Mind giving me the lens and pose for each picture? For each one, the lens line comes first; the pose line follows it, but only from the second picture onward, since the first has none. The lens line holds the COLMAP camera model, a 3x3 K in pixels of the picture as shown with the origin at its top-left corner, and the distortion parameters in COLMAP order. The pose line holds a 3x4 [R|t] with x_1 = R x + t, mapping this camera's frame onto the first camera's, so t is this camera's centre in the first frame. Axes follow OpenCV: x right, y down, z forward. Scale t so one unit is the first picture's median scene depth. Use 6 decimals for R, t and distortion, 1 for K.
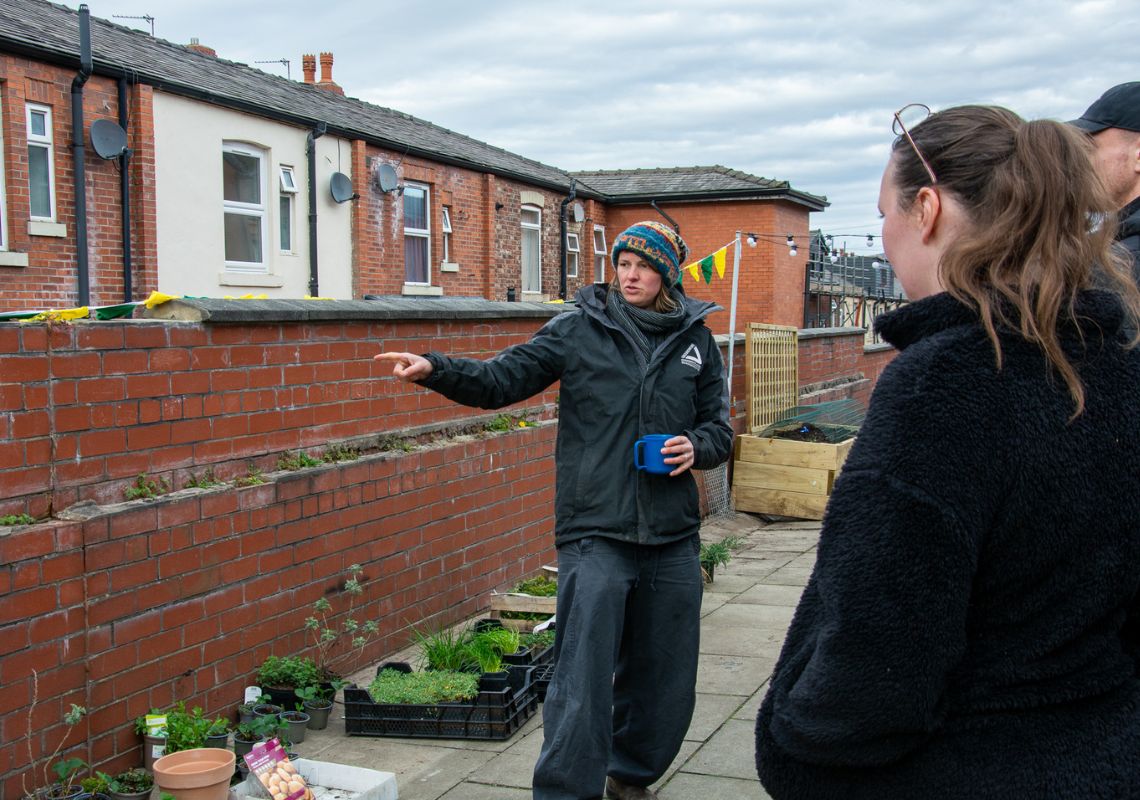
lens RADIAL K [[1208.3, 0, 570.0], [0, 1208.3, 400.0], [0, 0, 1]] dist [-0.010776, -0.001990]
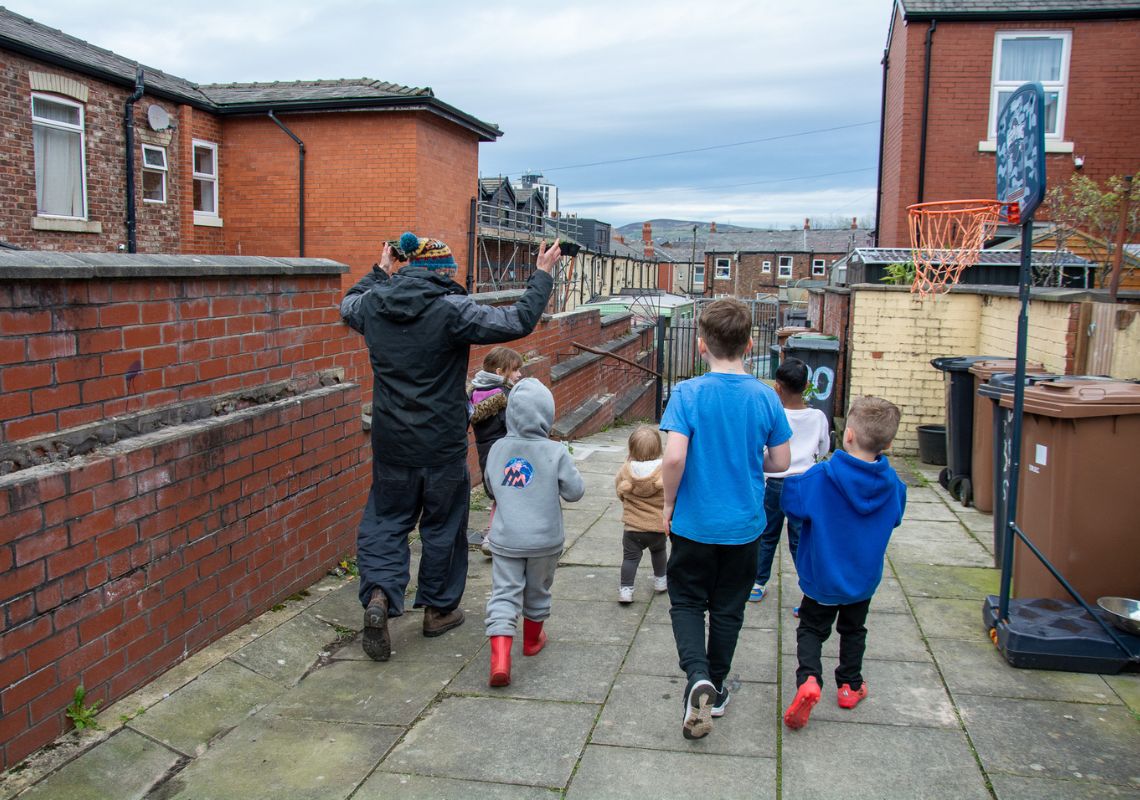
lens RADIAL K [[941.9, 0, 570.0], [0, 941.9, 400.0], [0, 0, 1]] dist [-0.154818, 0.110768]
pose [[0.978010, -0.004073, 0.208520, 0.140859], [-0.010757, 0.997494, 0.069935, -0.018872], [-0.208283, -0.070641, 0.975514, 0.365257]]
